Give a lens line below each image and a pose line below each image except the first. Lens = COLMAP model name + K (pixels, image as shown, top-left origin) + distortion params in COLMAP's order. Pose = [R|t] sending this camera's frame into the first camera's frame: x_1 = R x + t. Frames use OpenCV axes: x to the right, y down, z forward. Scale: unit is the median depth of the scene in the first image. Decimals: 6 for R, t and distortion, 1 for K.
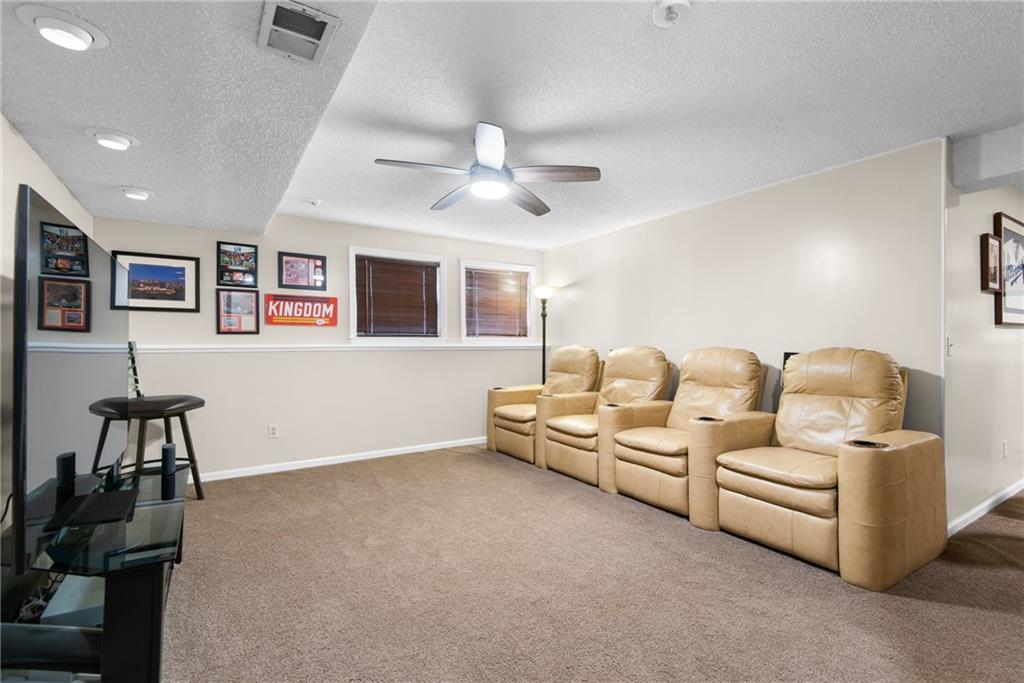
lens RADIAL K [[468.7, 0, 517.6], [0, 468.7, 330.8], [0, 0, 1]] dist [0.034741, -0.023196]
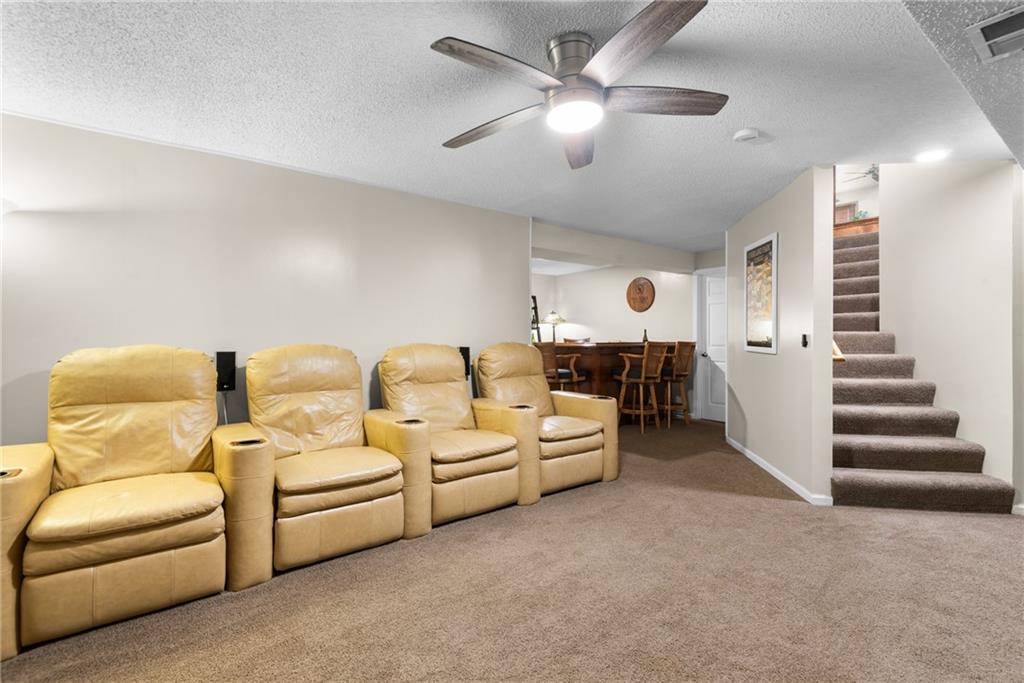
lens RADIAL K [[468.7, 0, 517.6], [0, 468.7, 330.8], [0, 0, 1]] dist [0.034741, -0.023196]
pose [[-0.070310, 0.017798, 0.997366, -0.597447], [-0.017264, 0.999669, -0.019056, 0.024573], [-0.997376, -0.018558, -0.069980, 0.919067]]
